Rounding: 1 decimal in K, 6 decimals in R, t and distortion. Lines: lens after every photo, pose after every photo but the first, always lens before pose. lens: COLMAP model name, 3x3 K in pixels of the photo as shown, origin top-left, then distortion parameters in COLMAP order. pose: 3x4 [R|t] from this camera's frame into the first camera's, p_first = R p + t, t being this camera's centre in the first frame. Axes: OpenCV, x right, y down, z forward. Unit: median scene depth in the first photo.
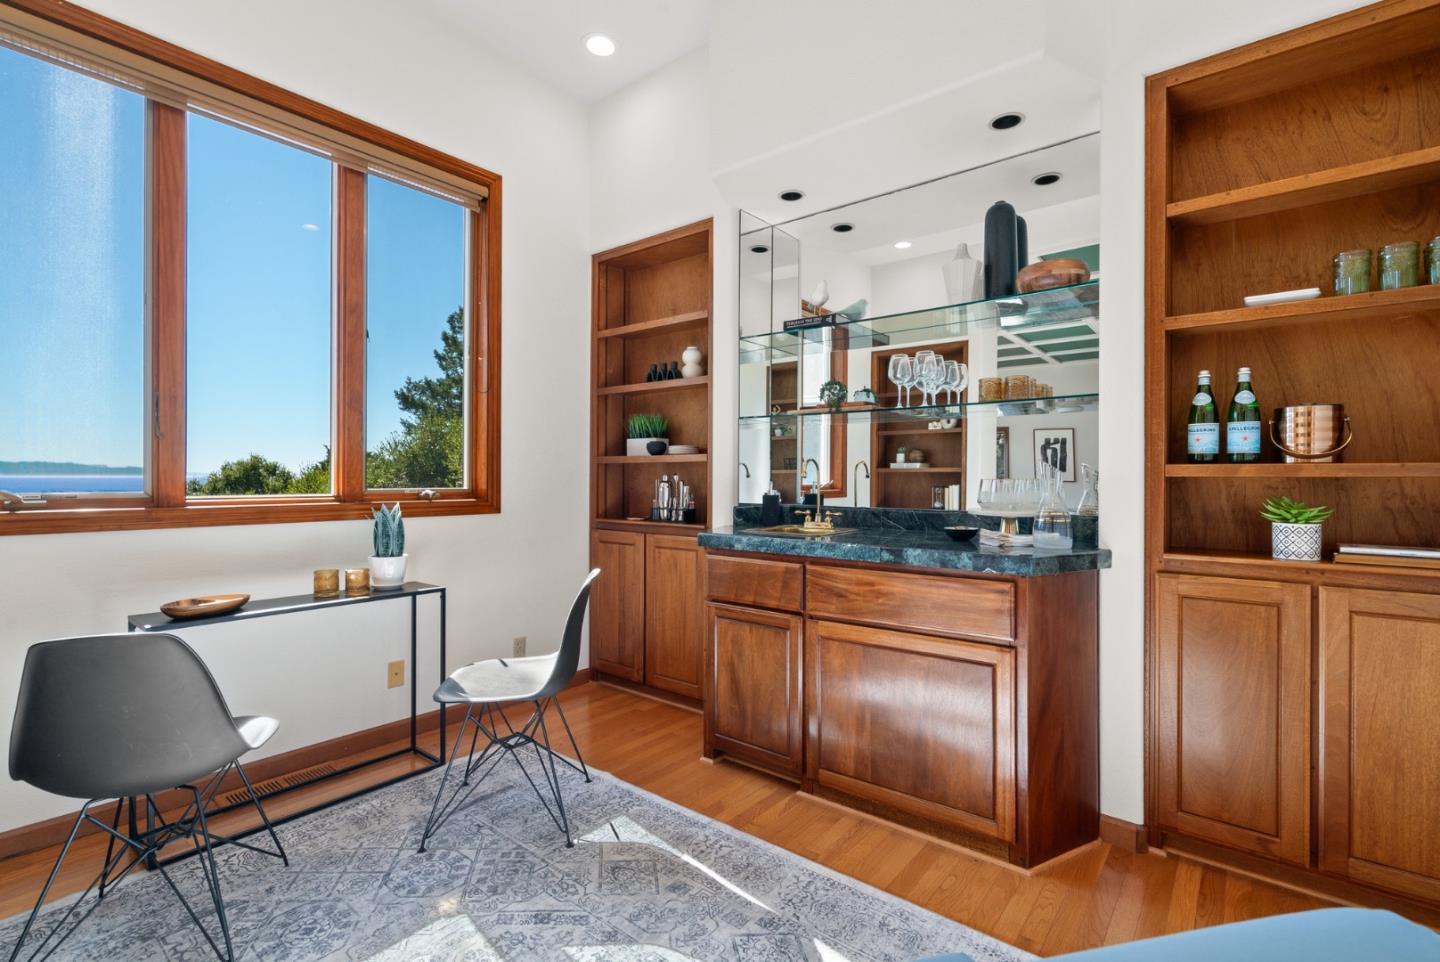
lens RADIAL K [[669.3, 0, 711.8], [0, 669.3, 477.0], [0, 0, 1]] dist [-0.002039, 0.001101]
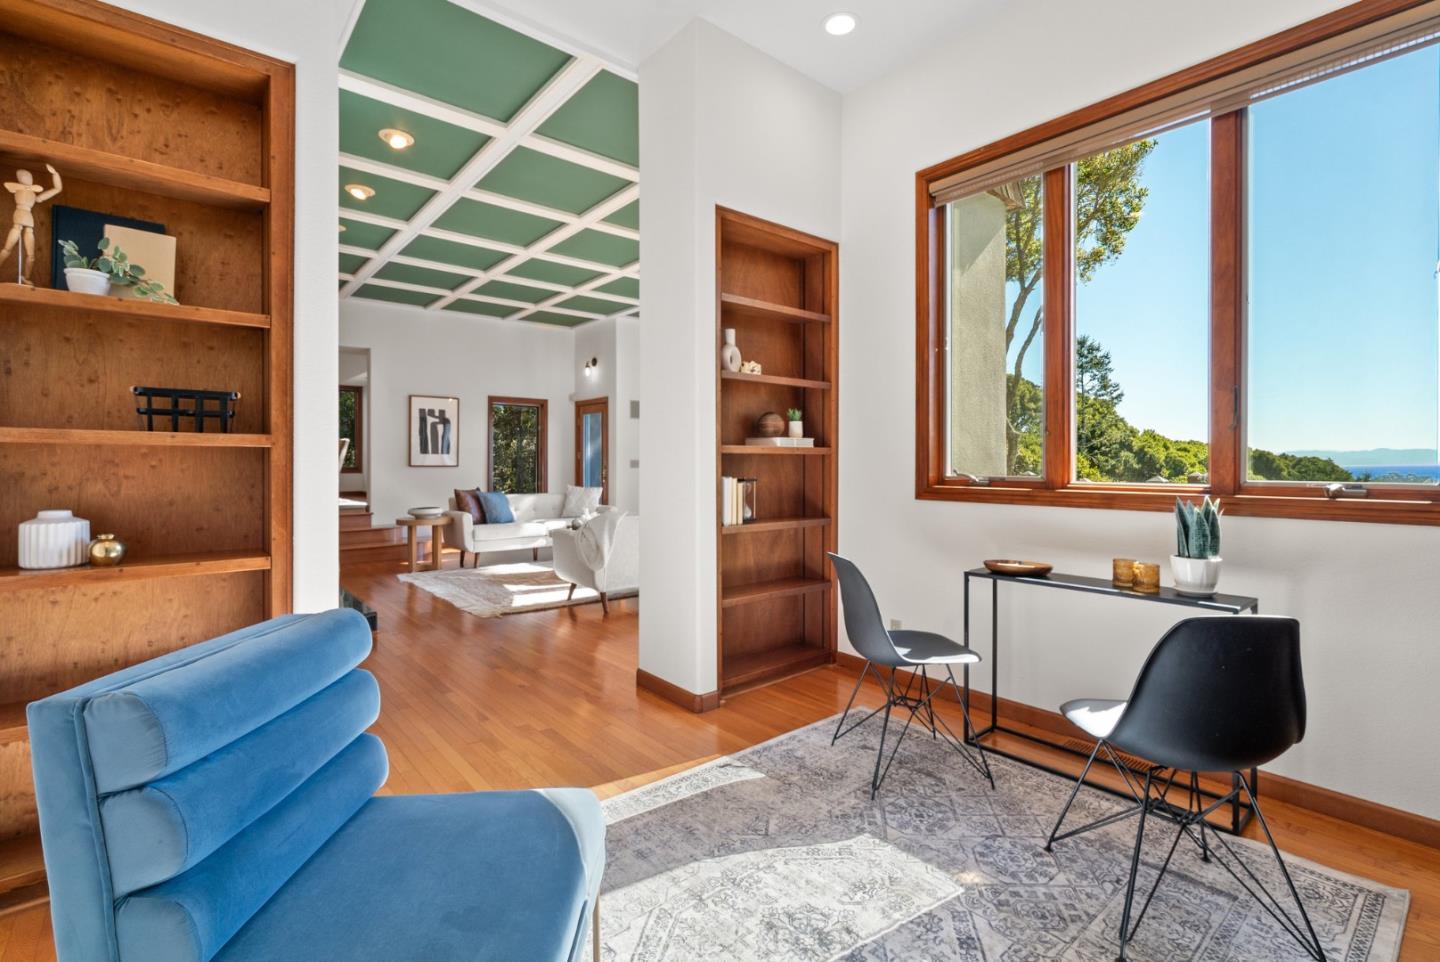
lens RADIAL K [[669.3, 0, 721.7], [0, 669.3, 462.0], [0, 0, 1]] dist [-0.002039, 0.001101]
pose [[-0.183314, -0.002910, -0.983050, 0.610177], [-0.008281, 0.999965, -0.001416, 0.001471], [0.983020, 0.007881, -0.183332, 0.708667]]
